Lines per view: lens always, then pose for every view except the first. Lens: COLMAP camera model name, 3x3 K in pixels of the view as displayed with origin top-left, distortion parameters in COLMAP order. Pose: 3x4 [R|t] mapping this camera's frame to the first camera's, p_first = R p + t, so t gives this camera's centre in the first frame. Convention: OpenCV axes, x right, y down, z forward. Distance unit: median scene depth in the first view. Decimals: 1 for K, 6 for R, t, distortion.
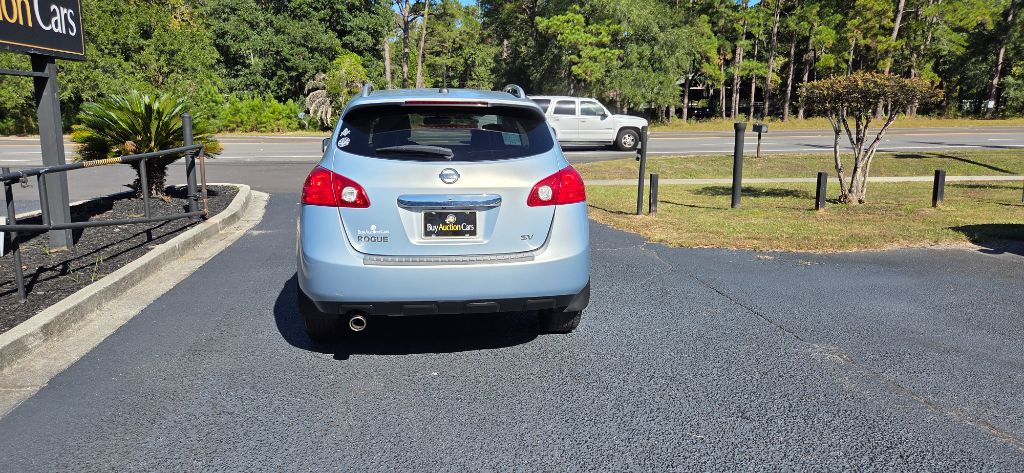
lens RADIAL K [[680.0, 0, 507.9], [0, 680.0, 232.6], [0, 0, 1]] dist [0.068547, -0.056048]
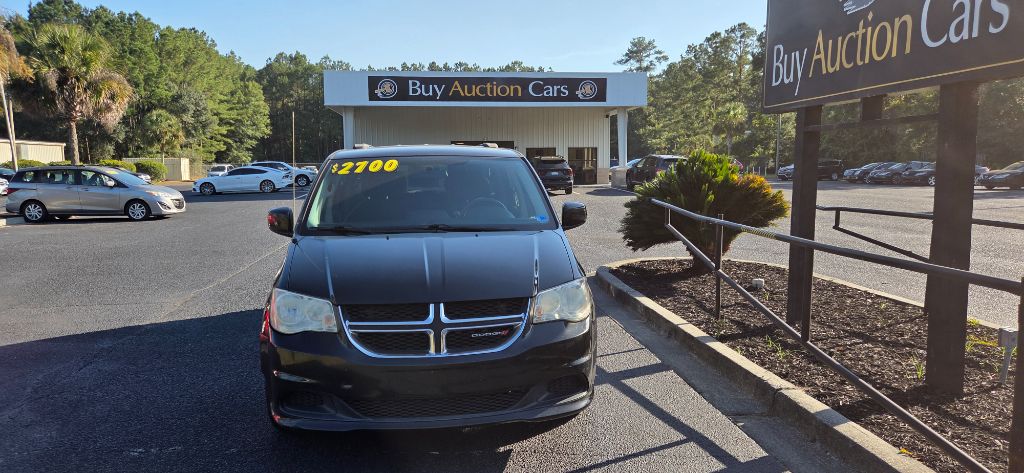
lens RADIAL K [[680.0, 0, 503.6], [0, 680.0, 244.0], [0, 0, 1]] dist [0.068547, -0.056048]
pose [[-0.999175, 0.009675, 0.039455, -0.179363], [0.020657, 0.957299, 0.288360, -0.194182], [-0.034980, 0.288937, -0.956709, 1.051692]]
